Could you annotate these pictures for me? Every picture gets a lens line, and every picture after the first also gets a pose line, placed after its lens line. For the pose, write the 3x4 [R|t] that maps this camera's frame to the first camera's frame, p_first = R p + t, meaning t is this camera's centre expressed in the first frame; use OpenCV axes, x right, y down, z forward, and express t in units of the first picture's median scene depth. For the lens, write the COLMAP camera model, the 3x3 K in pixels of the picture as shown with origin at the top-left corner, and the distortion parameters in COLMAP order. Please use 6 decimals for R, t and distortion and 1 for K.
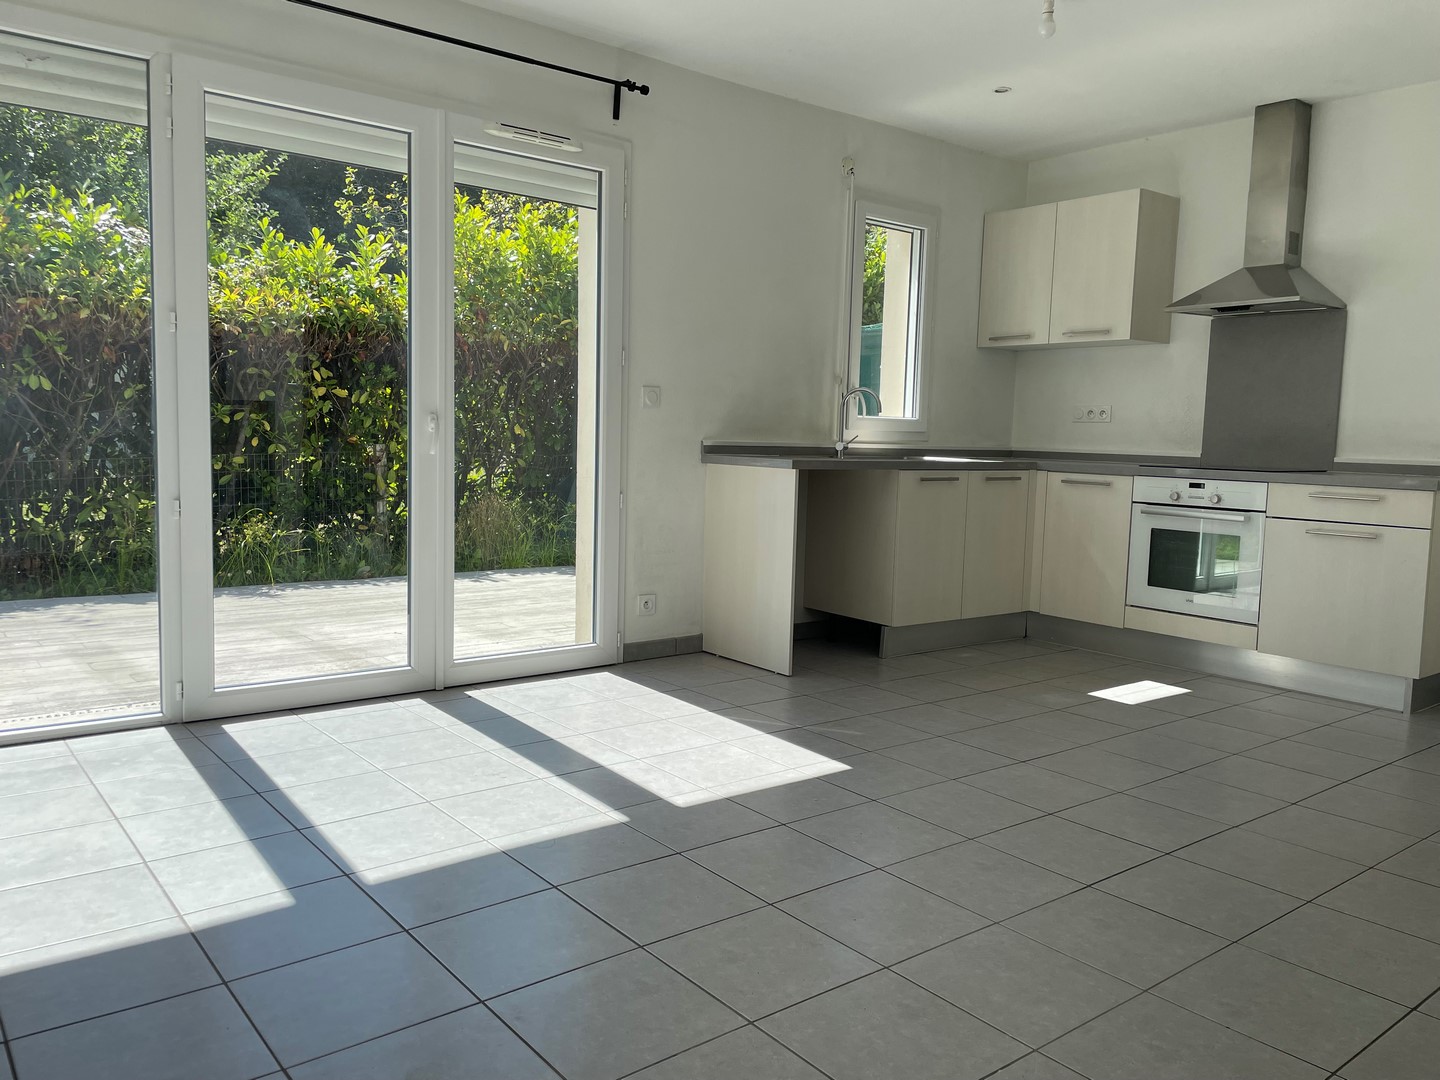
lens RADIAL K [[1084.1, 0, 720.0], [0, 1084.1, 540.0], [0, 0, 1]] dist [0.108803, -0.144778]
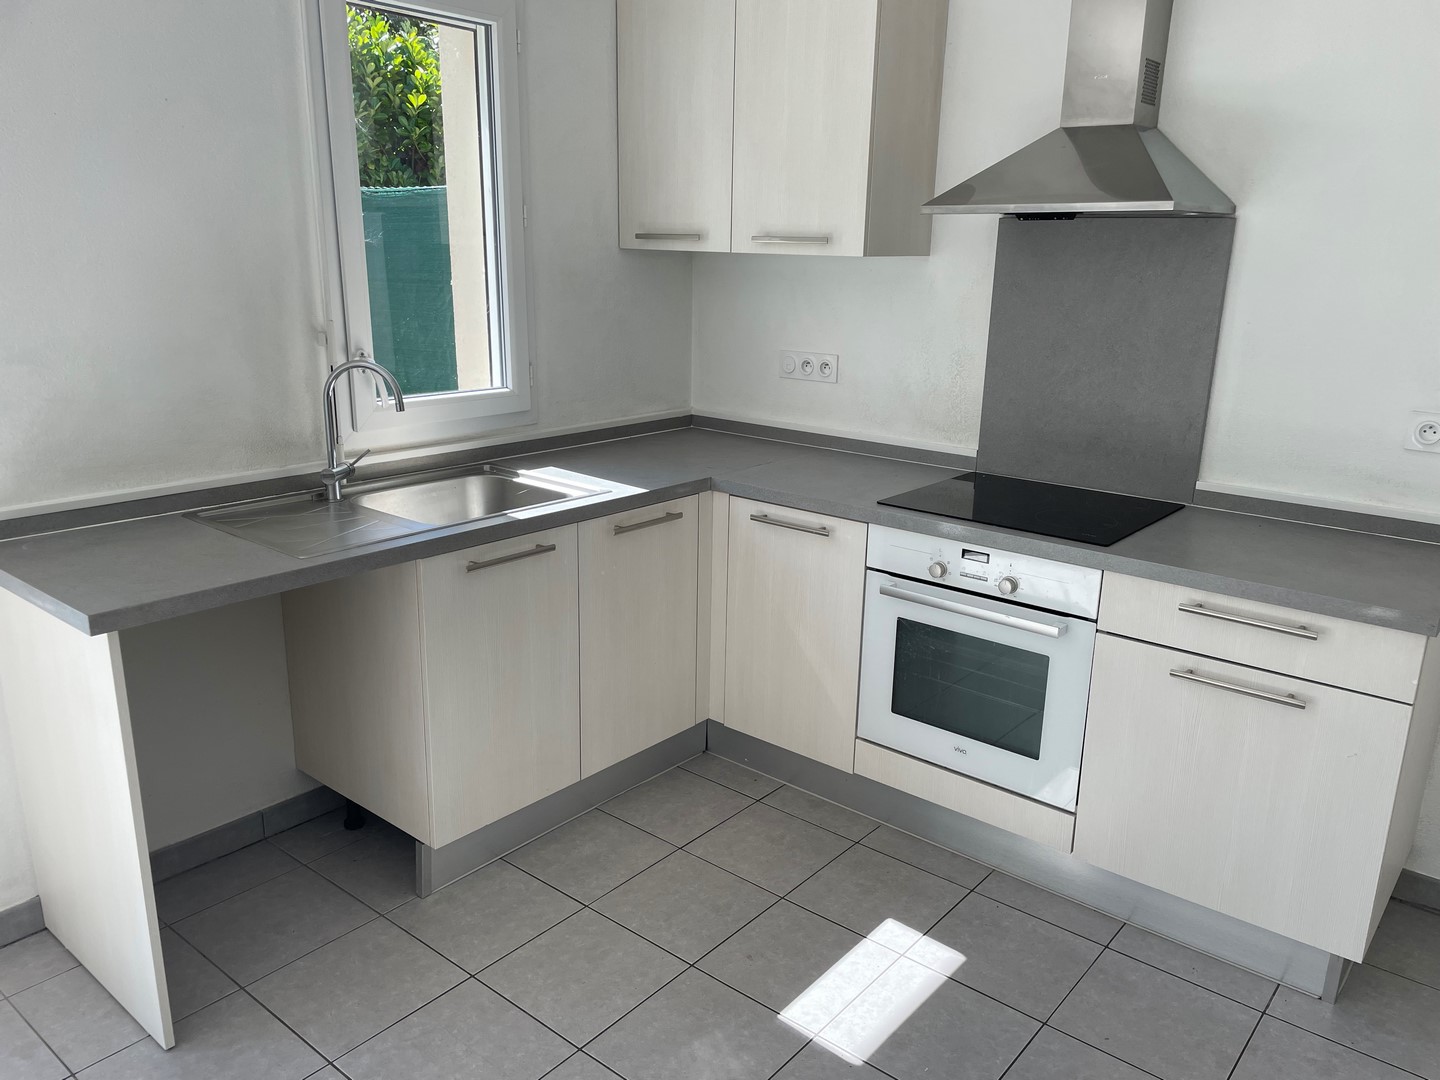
lens RADIAL K [[1084.1, 0, 720.0], [0, 1084.1, 540.0], [0, 0, 1]] dist [0.108803, -0.144778]
pose [[0.978421, -0.063479, 0.196627, 0.192529], [0.027681, 0.983329, 0.179715, -0.149063], [-0.204757, -0.170394, 0.963867, 0.478449]]
